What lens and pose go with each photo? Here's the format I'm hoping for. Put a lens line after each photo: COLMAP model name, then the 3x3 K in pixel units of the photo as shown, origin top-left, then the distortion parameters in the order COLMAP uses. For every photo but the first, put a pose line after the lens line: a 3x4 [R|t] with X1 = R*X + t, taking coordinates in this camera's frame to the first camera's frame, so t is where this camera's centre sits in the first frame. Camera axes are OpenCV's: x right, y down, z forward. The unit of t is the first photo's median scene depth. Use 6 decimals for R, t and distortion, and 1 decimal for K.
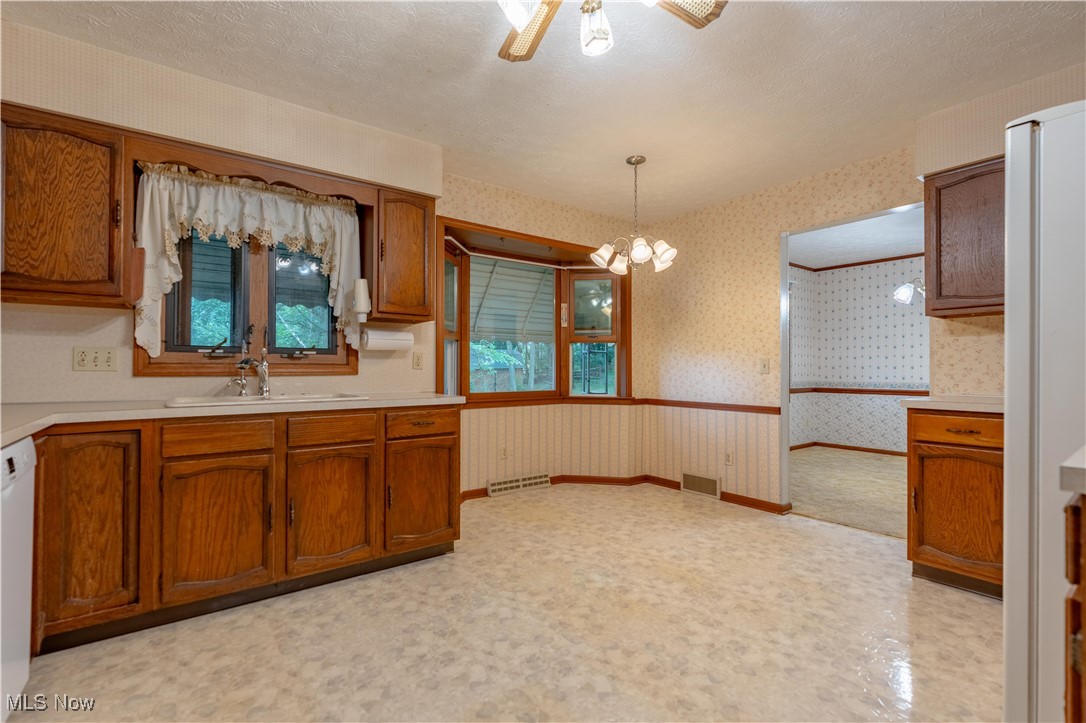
lens RADIAL K [[488.8, 0, 543.8], [0, 488.8, 365.6], [0, 0, 1]] dist [-0.011448, 0.004486]
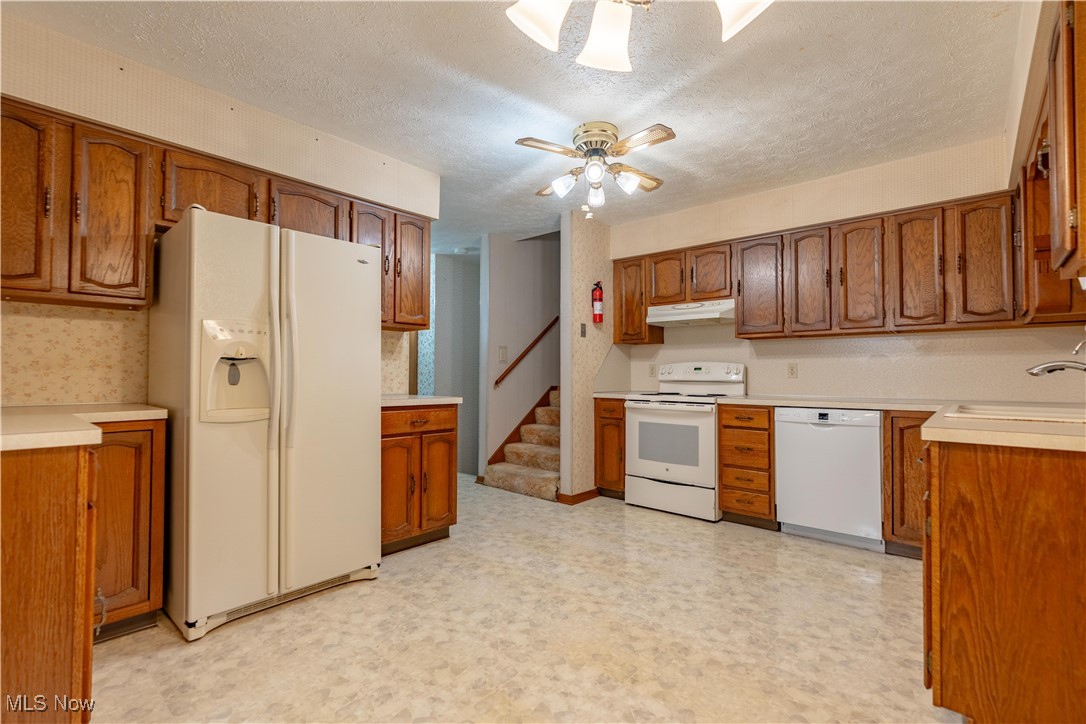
lens RADIAL K [[488.8, 0, 545.0], [0, 488.8, 362.4], [0, 0, 1]] dist [-0.011448, 0.004486]
pose [[-0.978558, -0.009482, -0.205753, 0.441631], [-0.002598, 0.999428, -0.033705, 0.016593], [0.205955, -0.032448, -0.978023, 1.869081]]
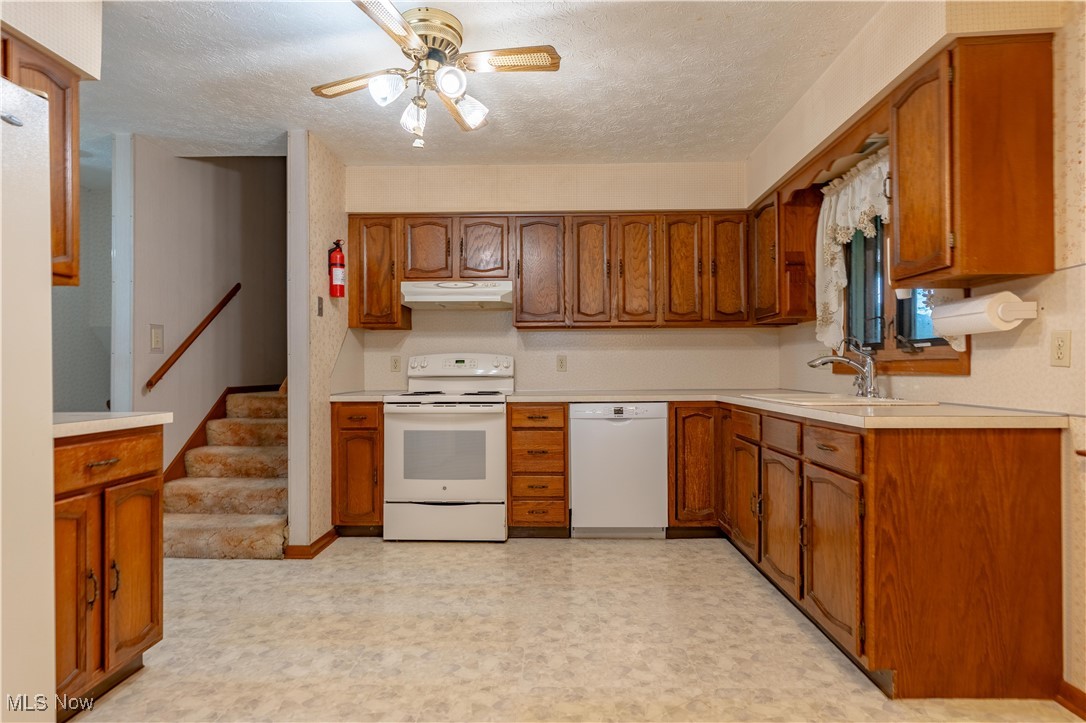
lens RADIAL K [[566.0, 0, 544.0], [0, 566.0, 361.2], [0, 0, 1]] dist [-0.000377, -0.002055]
pose [[-0.618659, -0.008404, -0.785615, 0.748886], [0.010170, 0.999773, -0.018704, 0.011669], [0.785594, -0.019561, -0.618433, 1.460029]]
